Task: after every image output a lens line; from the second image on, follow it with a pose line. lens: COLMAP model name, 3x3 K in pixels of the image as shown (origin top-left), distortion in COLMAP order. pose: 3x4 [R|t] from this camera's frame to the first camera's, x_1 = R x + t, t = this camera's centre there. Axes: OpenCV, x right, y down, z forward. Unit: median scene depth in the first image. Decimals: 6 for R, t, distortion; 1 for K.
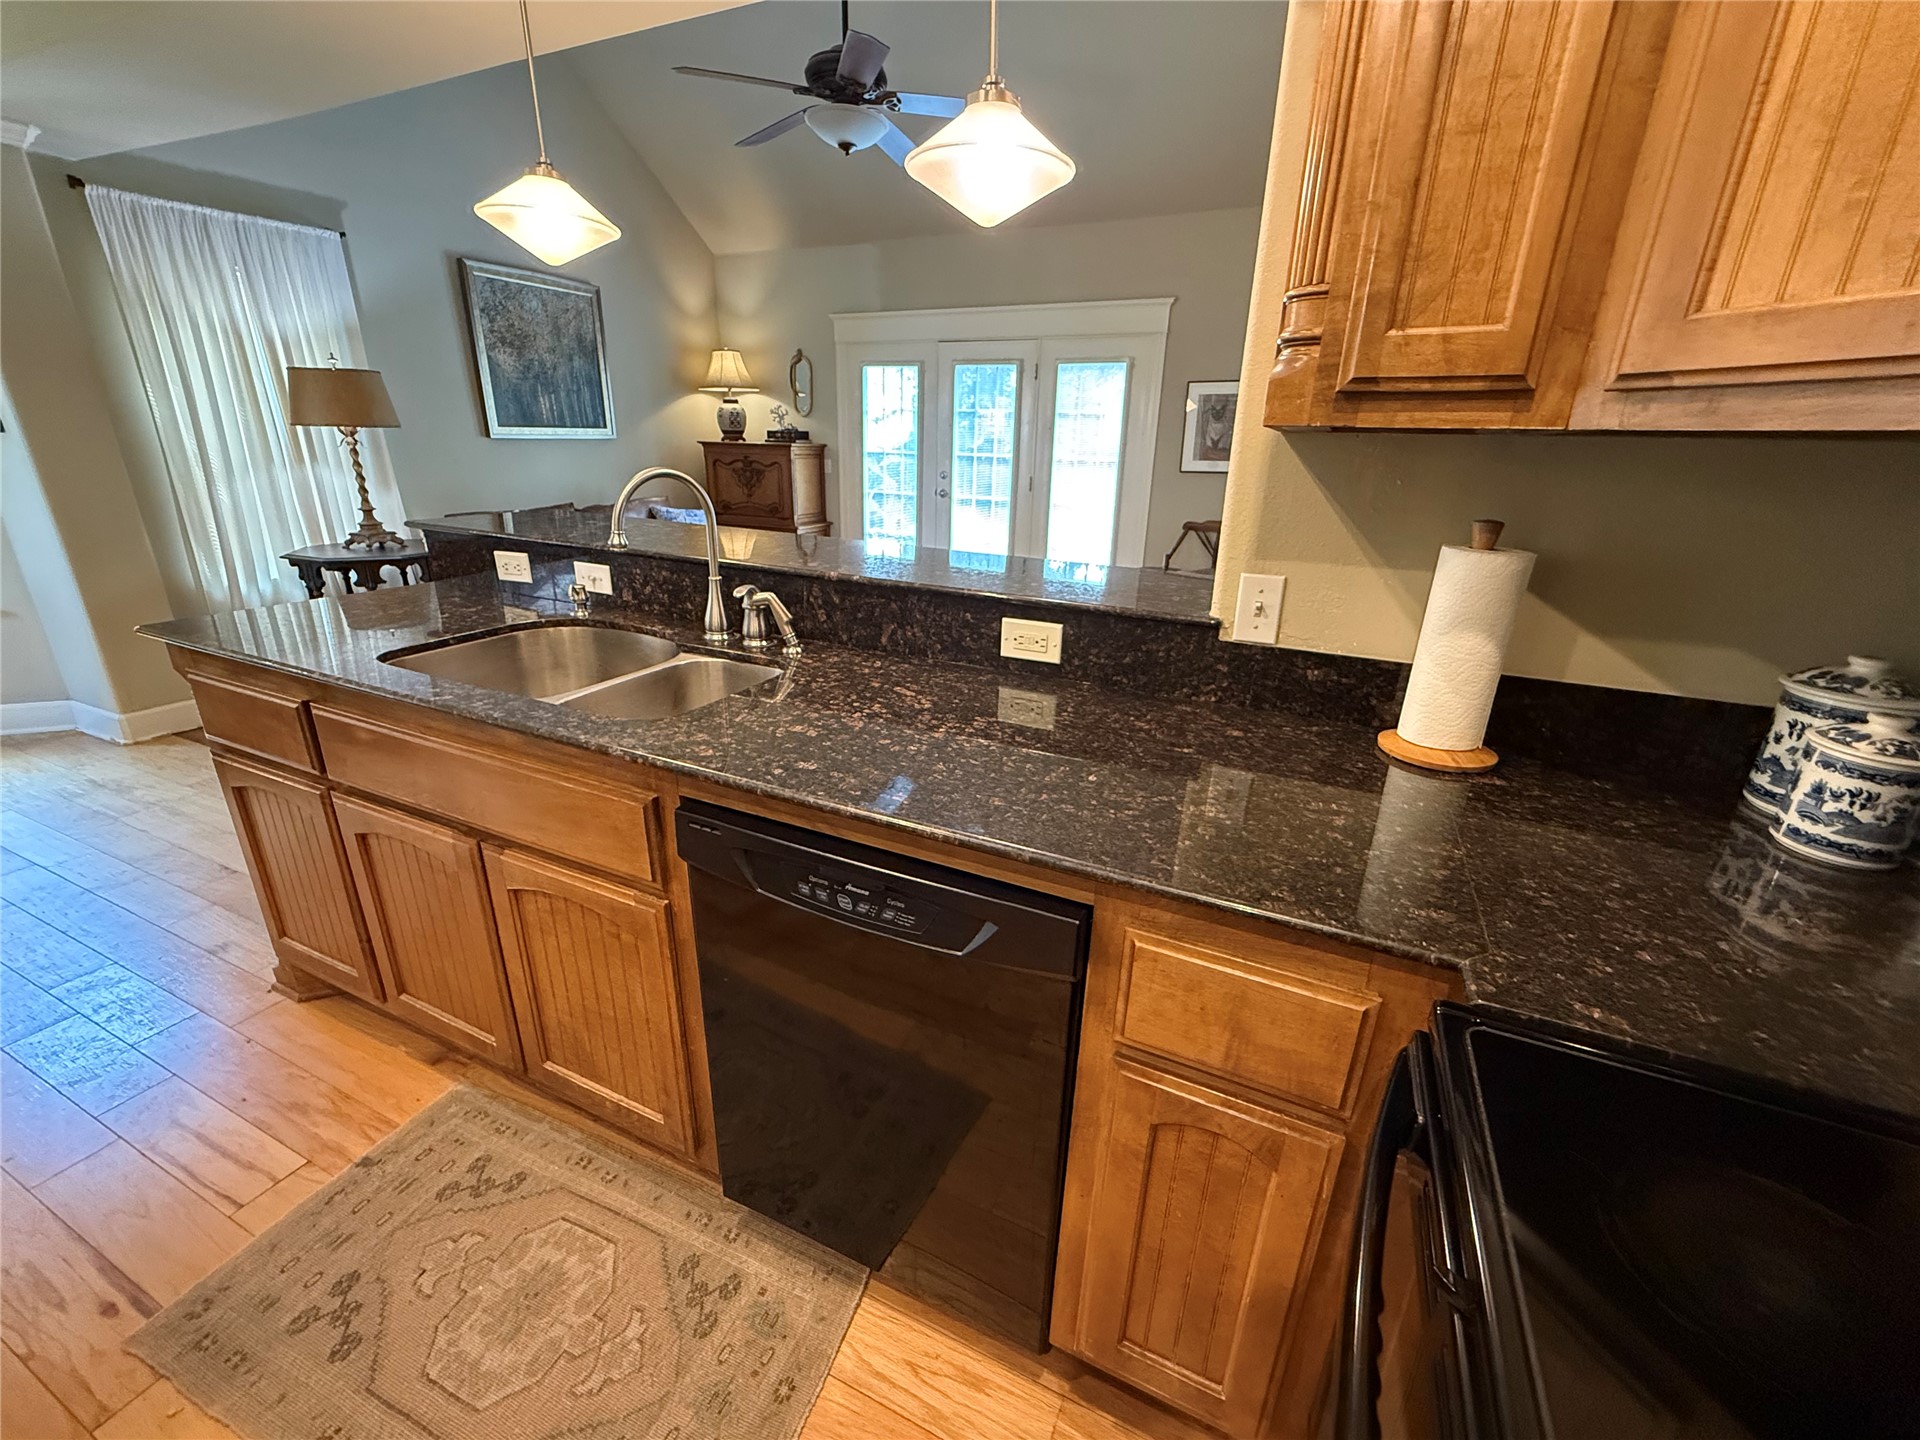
lens RADIAL K [[766.5, 0, 962.3], [0, 766.5, 725.8], [0, 0, 1]] dist [-0.000507, 0.000250]
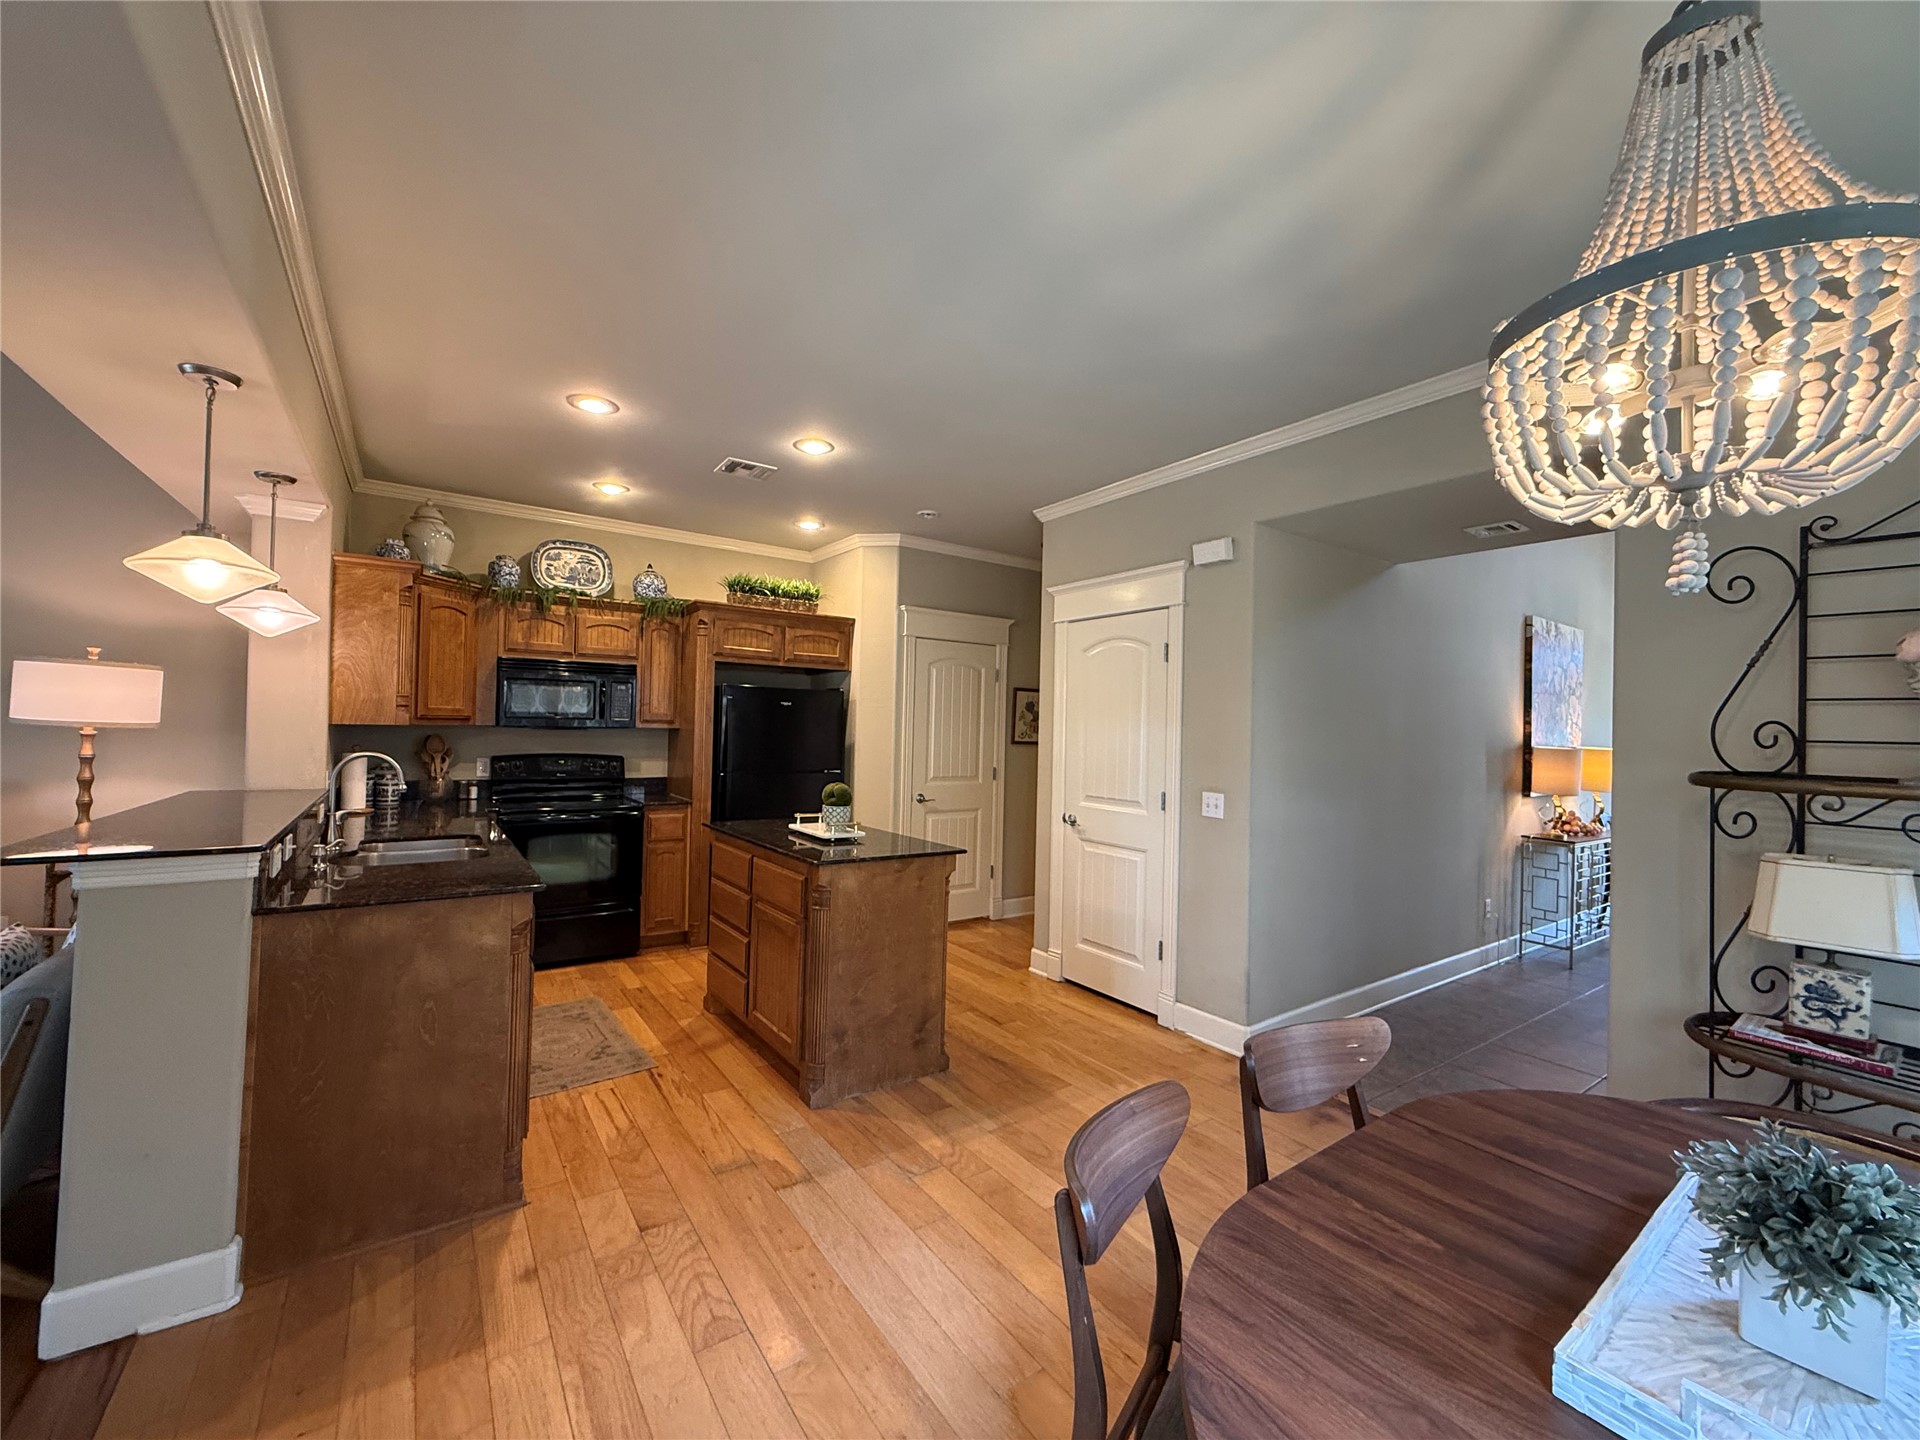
lens RADIAL K [[766.5, 0, 957.1], [0, 766.5, 721.9], [0, 0, 1]] dist [-0.000507, 0.000250]
pose [[-0.863503, -0.041821, 0.502607, -0.725909], [0.132818, 0.942522, 0.306613, -0.220850], [-0.486541, 0.331516, -0.808316, 0.497889]]
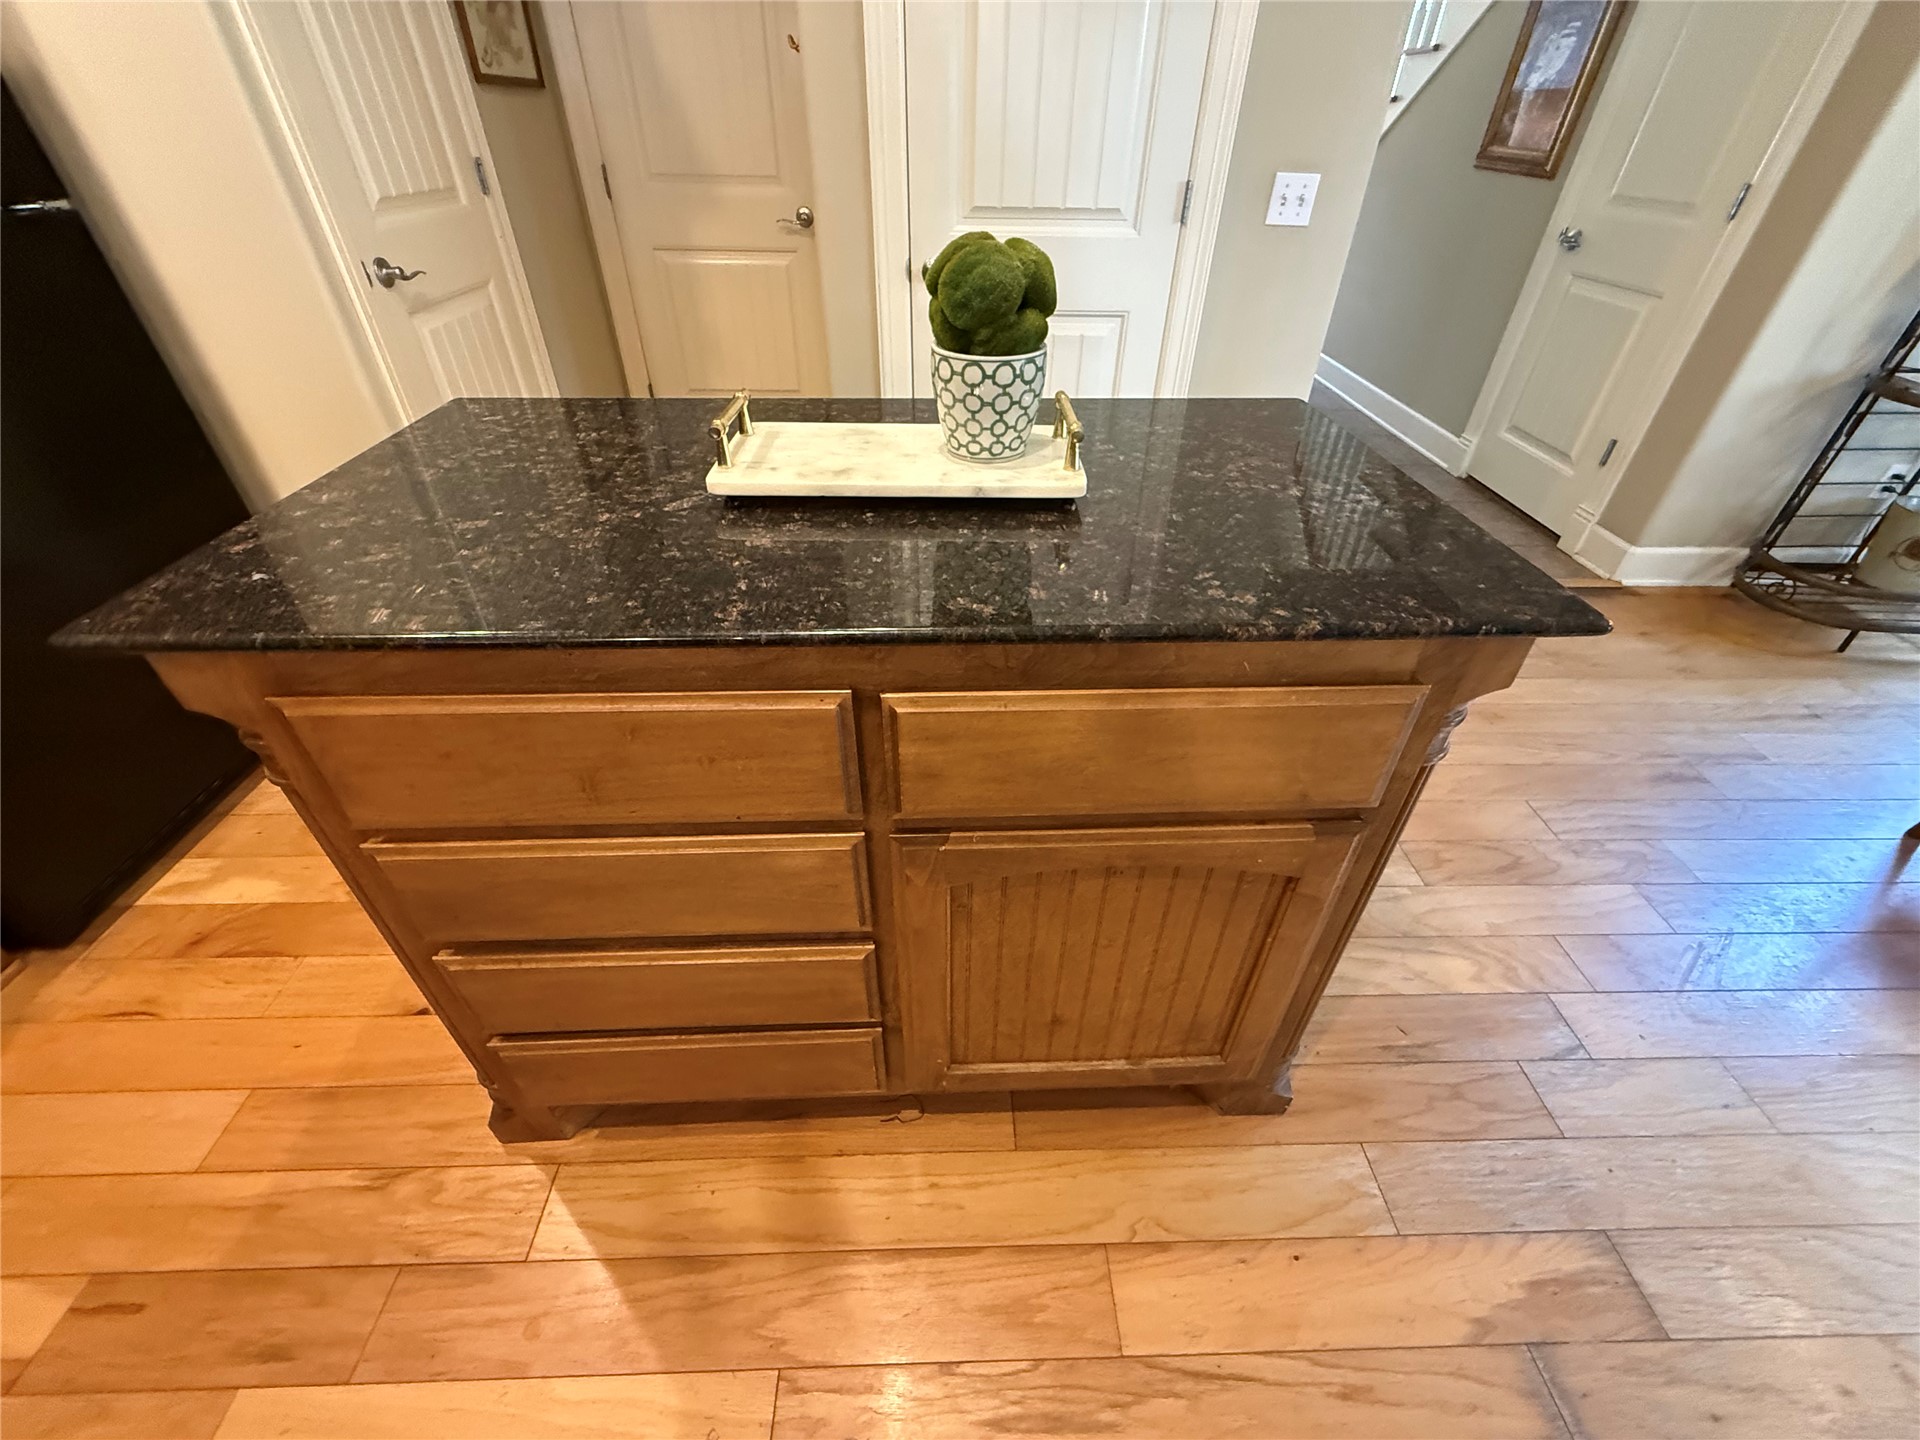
lens RADIAL K [[766.5, 0, 952.2], [0, 766.5, 716.9], [0, 0, 1]] dist [-0.000507, 0.000250]
pose [[-0.897471, 0.245138, -0.366680, -0.236771], [-0.186897, 0.541658, 0.819558, -0.055537], [0.399520, 0.804061, -0.440307, 0.172738]]
